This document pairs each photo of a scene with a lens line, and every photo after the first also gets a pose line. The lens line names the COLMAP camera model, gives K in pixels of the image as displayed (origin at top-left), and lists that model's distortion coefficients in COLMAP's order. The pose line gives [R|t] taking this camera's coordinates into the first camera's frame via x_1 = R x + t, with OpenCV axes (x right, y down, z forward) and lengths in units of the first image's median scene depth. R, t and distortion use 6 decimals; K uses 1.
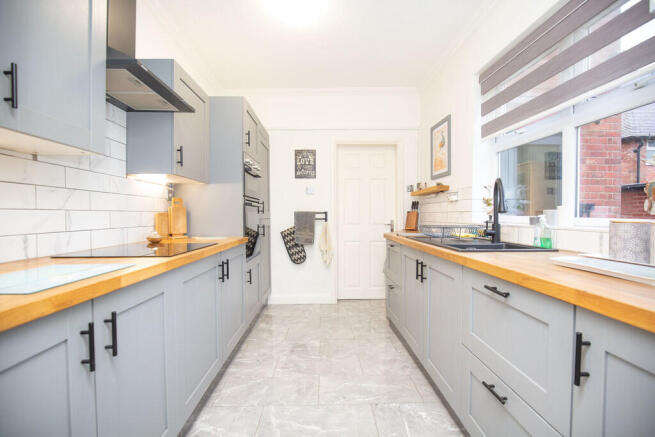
lens RADIAL K [[302.2, 0, 328.0], [0, 302.2, 218.7], [0, 0, 1]] dist [0.002927, 0.000246]
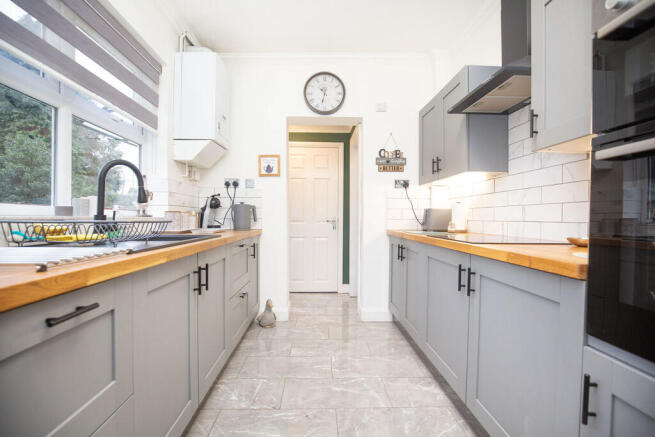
lens RADIAL K [[302.2, 0, 328.0], [0, 302.2, 218.3], [0, 0, 1]] dist [0.002927, 0.000246]
pose [[-0.999732, -0.002512, -0.023023, 0.016637], [-0.003001, 0.999770, 0.021236, 0.003226], [0.022964, 0.021299, -0.999509, 2.044970]]
